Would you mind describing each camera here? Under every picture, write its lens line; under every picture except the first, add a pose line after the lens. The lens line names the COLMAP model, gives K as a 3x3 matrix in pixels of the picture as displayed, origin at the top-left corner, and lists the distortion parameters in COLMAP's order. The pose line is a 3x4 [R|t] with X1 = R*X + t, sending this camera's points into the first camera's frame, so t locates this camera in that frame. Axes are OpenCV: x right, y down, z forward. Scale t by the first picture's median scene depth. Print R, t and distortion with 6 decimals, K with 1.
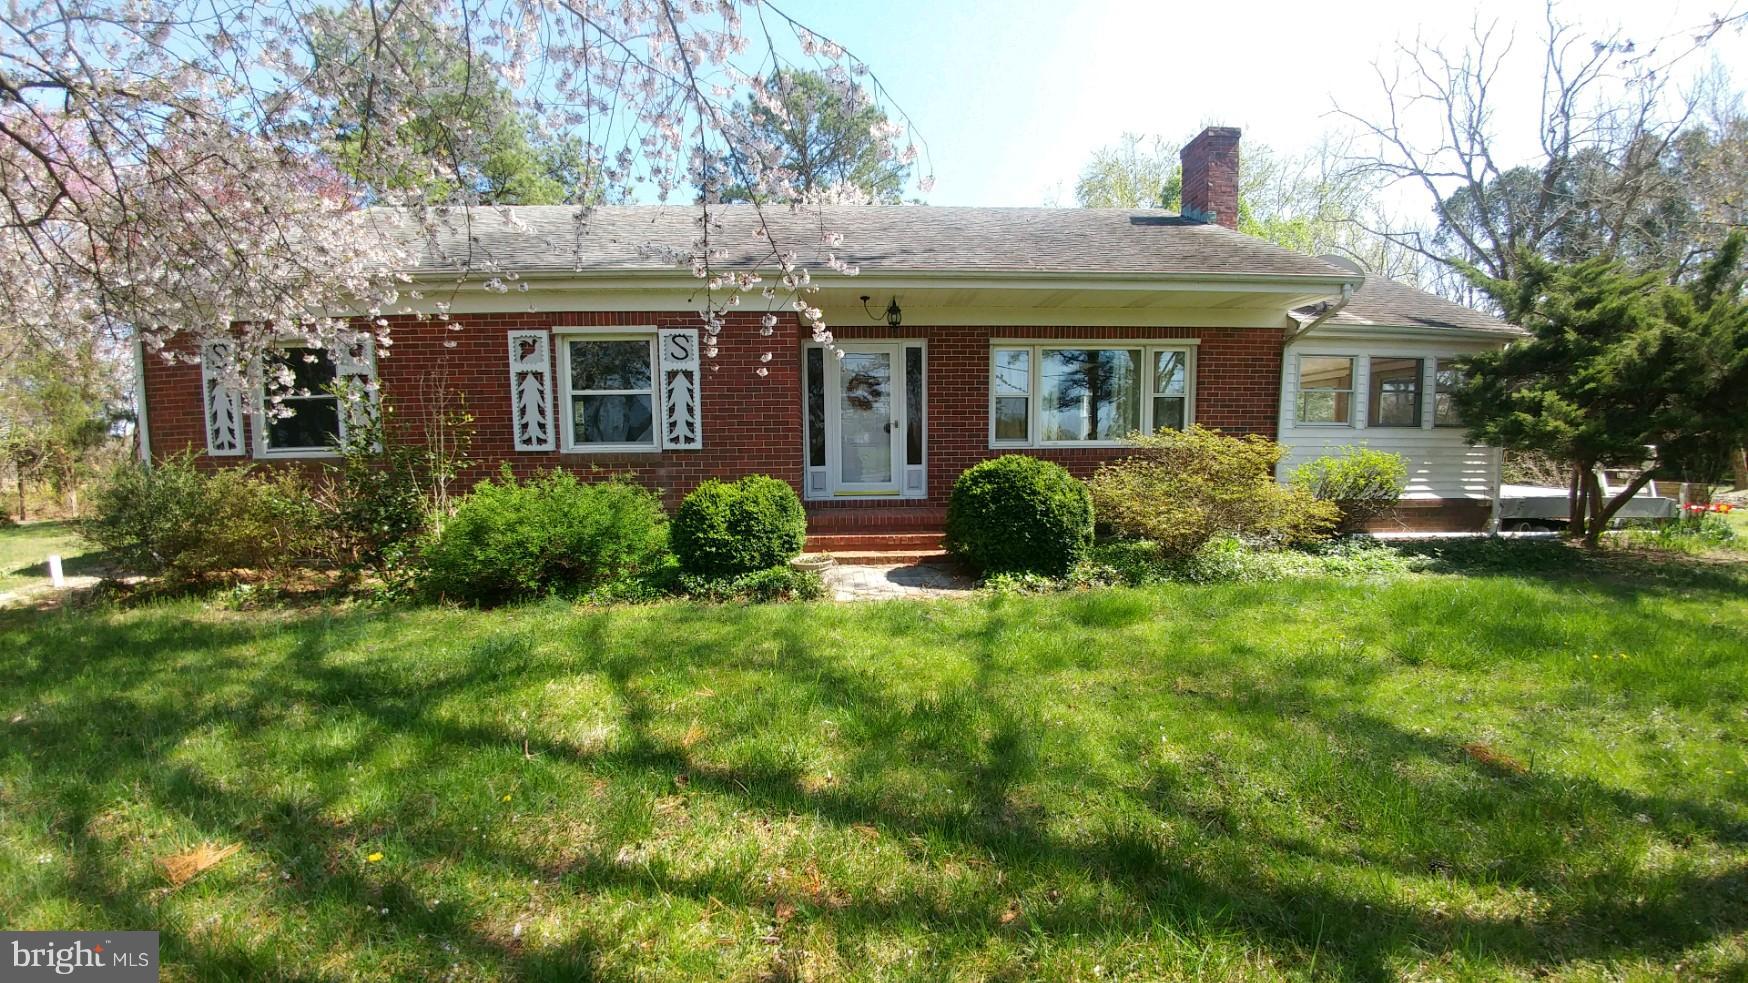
lens RADIAL K [[649.8, 0, 879.3], [0, 649.8, 504.4], [0, 0, 1]] dist [-0.025300, -0.020908]
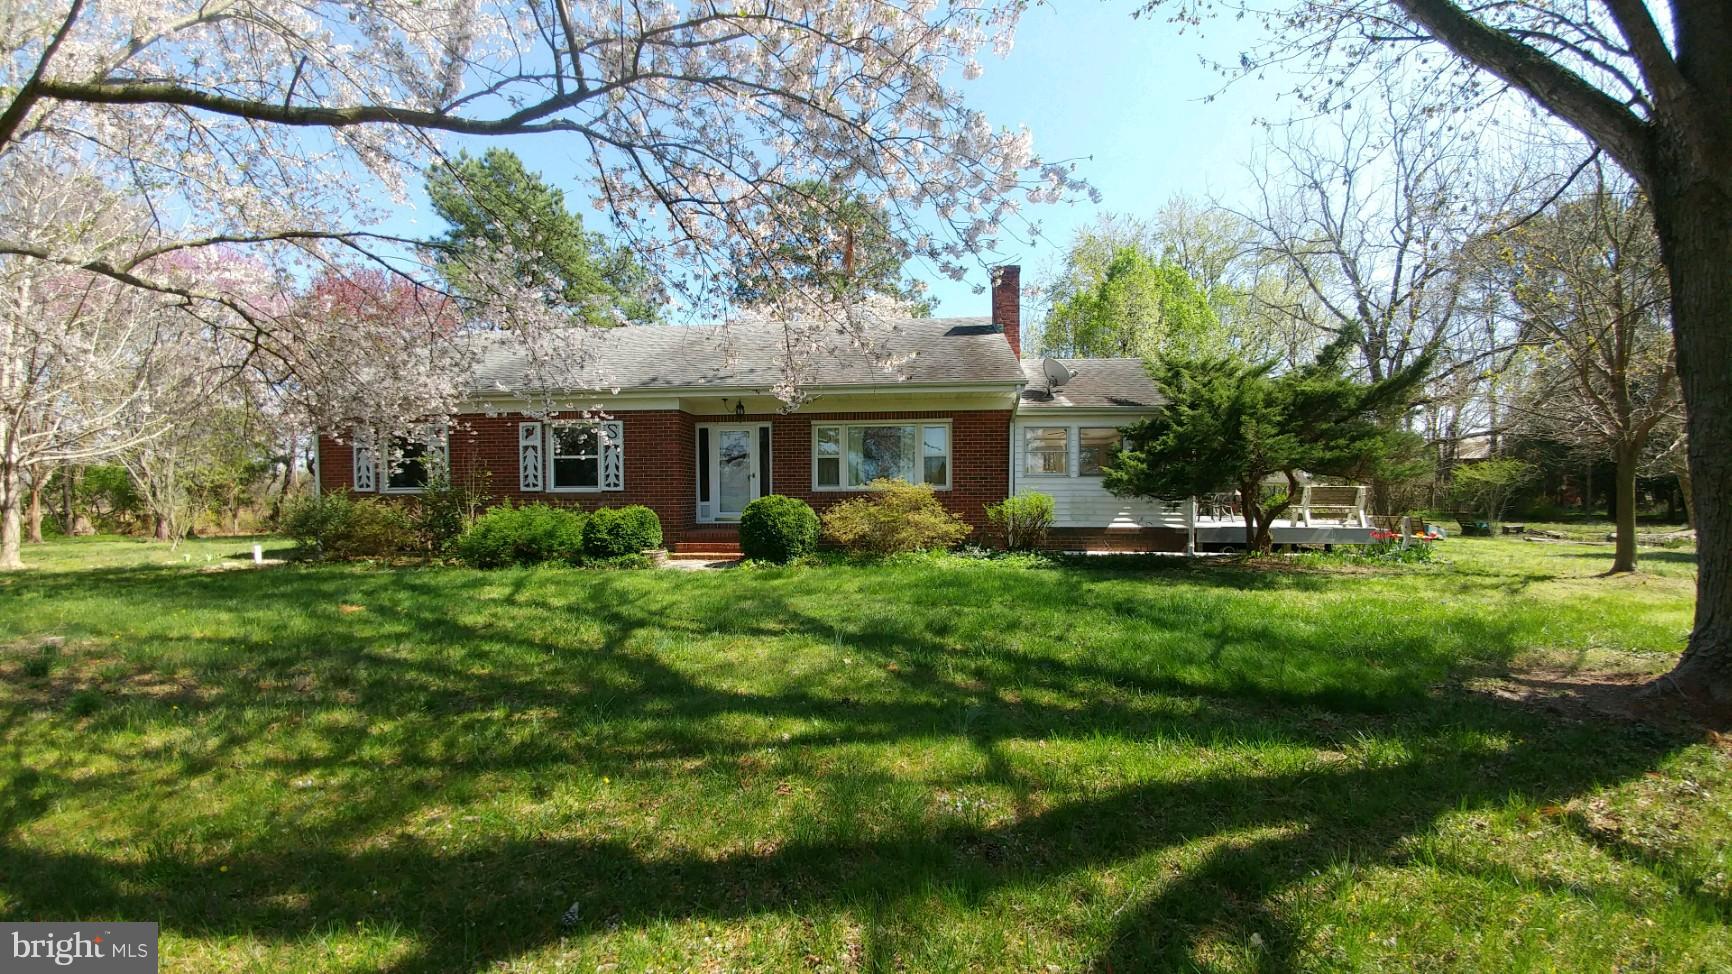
lens RADIAL K [[643.9, 0, 871.2], [0, 643.9, 499.8], [0, 0, 1]] dist [-0.025300, -0.020908]
pose [[0.992203, 0.006733, -0.124449, 0.596173], [-0.015507, 0.997450, -0.069662, 0.047055], [0.123663, 0.071049, 0.989778, -0.594835]]
